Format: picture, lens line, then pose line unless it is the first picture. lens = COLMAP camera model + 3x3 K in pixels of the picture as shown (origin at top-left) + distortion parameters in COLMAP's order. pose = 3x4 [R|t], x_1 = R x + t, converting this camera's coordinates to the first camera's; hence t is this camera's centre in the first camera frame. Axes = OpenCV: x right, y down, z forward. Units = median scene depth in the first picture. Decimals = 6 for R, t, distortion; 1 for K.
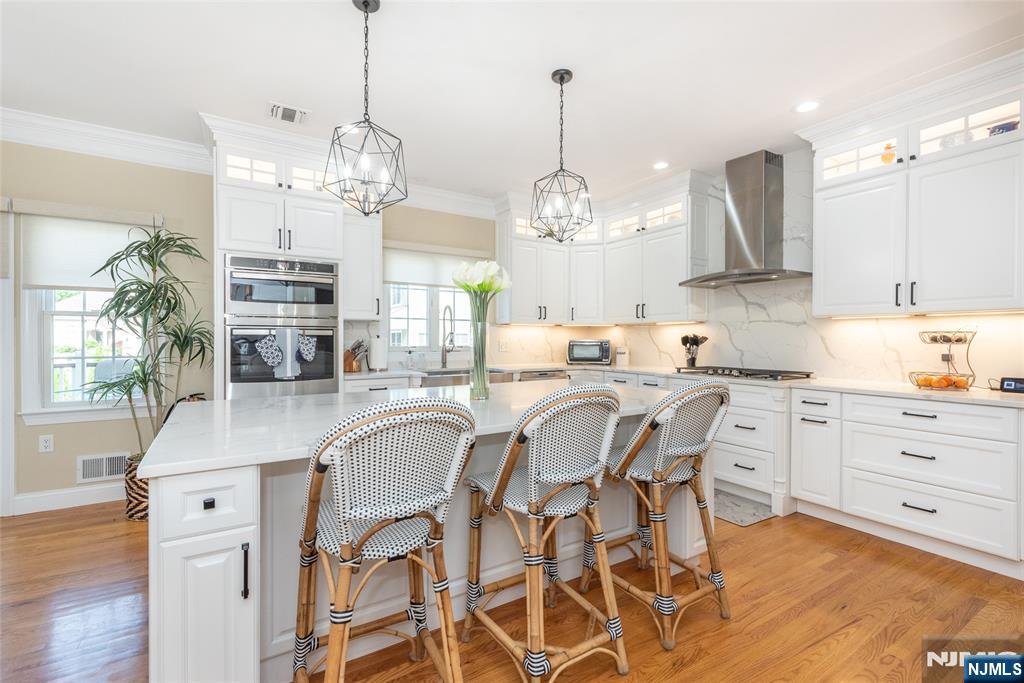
lens RADIAL K [[451.9, 0, 518.0], [0, 451.9, 339.7], [0, 0, 1]] dist [0.004586, 0.000166]
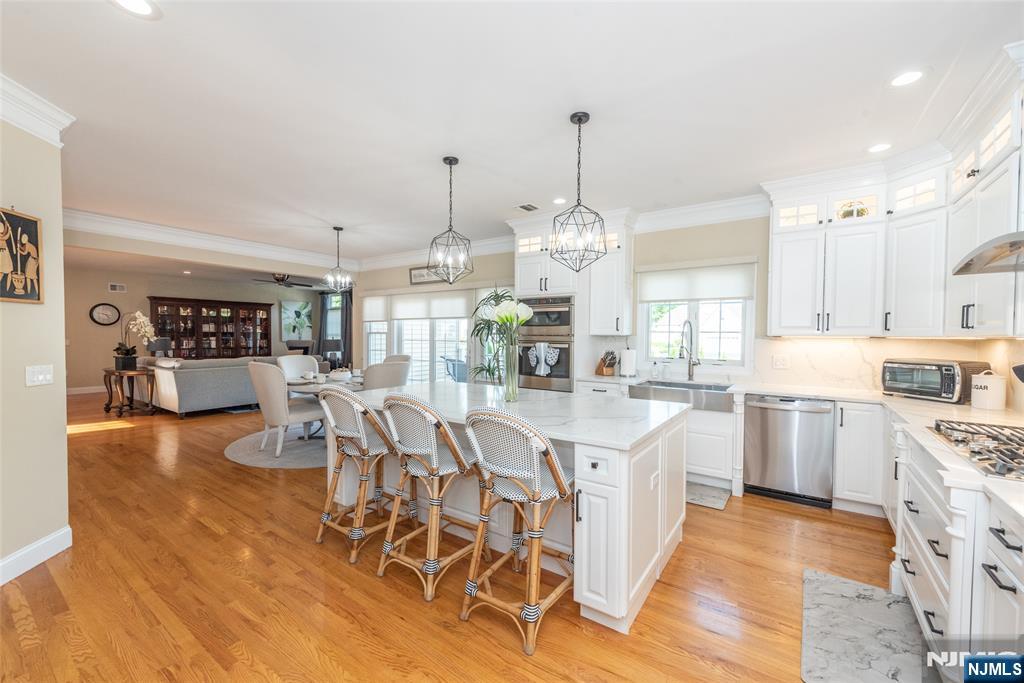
lens RADIAL K [[416.4, 0, 513.3], [0, 416.4, 345.1], [0, 0, 1]] dist [0.007901, -0.003616]
pose [[0.385771, 0.023004, -0.922308, 0.715033], [-0.008907, 0.999735, 0.021210, -0.043867], [0.922552, 0.000033, 0.385874, 0.347677]]
